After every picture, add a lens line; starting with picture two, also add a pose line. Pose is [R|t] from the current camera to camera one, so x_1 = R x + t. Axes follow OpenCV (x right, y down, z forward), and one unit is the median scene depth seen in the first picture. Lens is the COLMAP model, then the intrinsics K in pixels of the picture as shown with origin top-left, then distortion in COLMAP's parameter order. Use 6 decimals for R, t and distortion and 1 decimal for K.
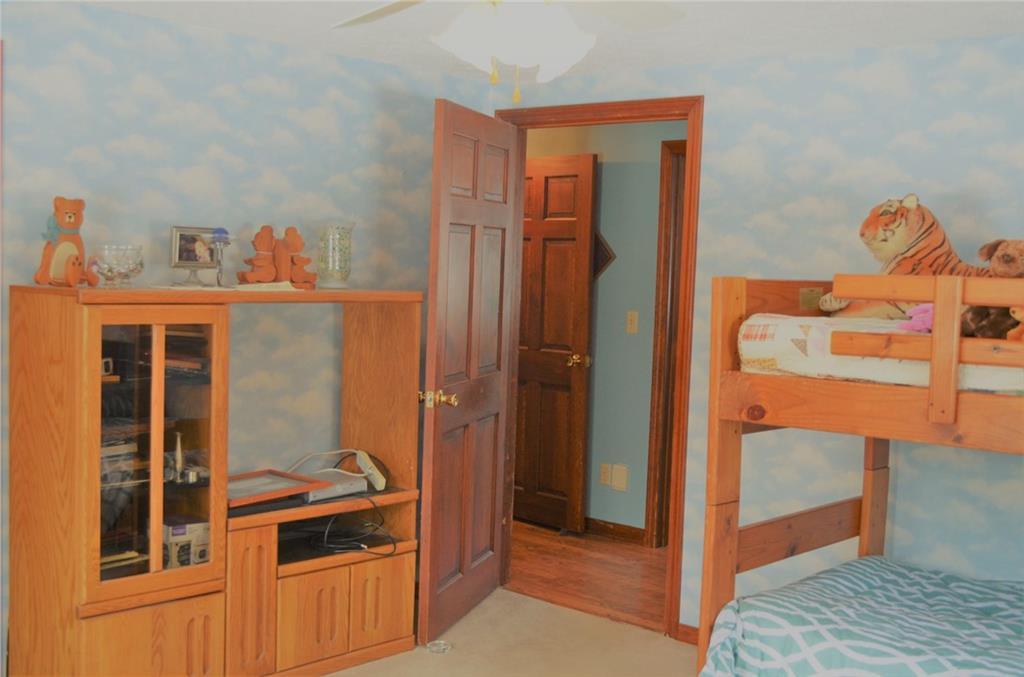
lens RADIAL K [[1257.7, 0, 510.1], [0, 1257.7, 337.0], [0, 0, 1]] dist [-0.020988, 0.000000]
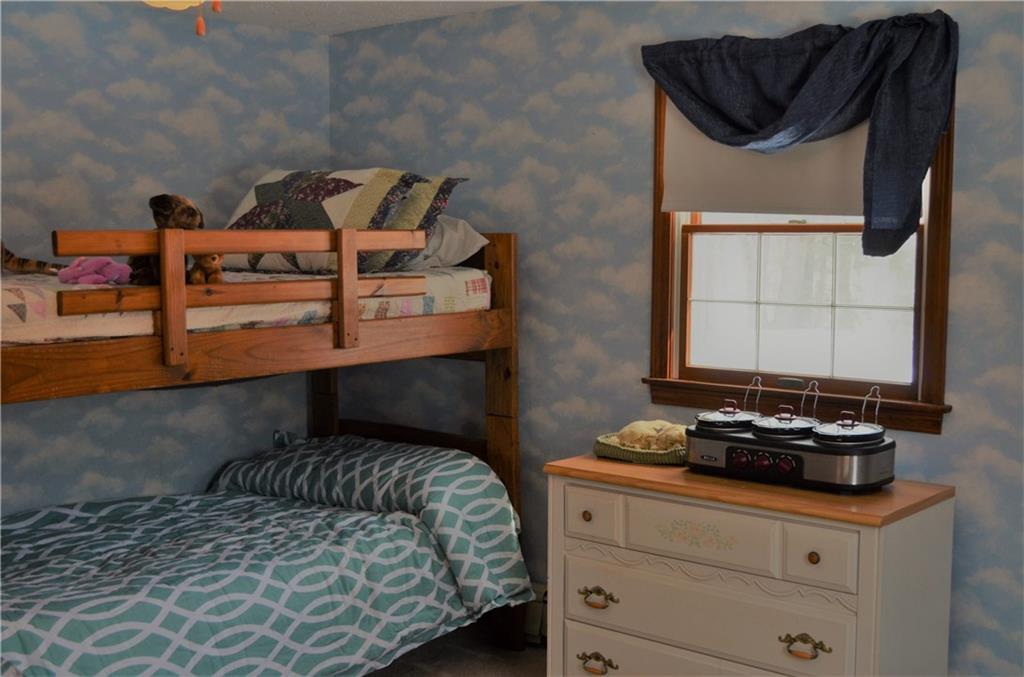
lens RADIAL K [[1257.7, 0, 511.8], [0, 1257.7, 341.0], [0, 0, 1]] dist [-0.020988, 0.000000]
pose [[-0.009897, -0.117698, 0.993000, -0.646545], [0.057411, 0.991344, 0.118074, -0.055993], [-0.998302, 0.058178, -0.003054, 0.626385]]
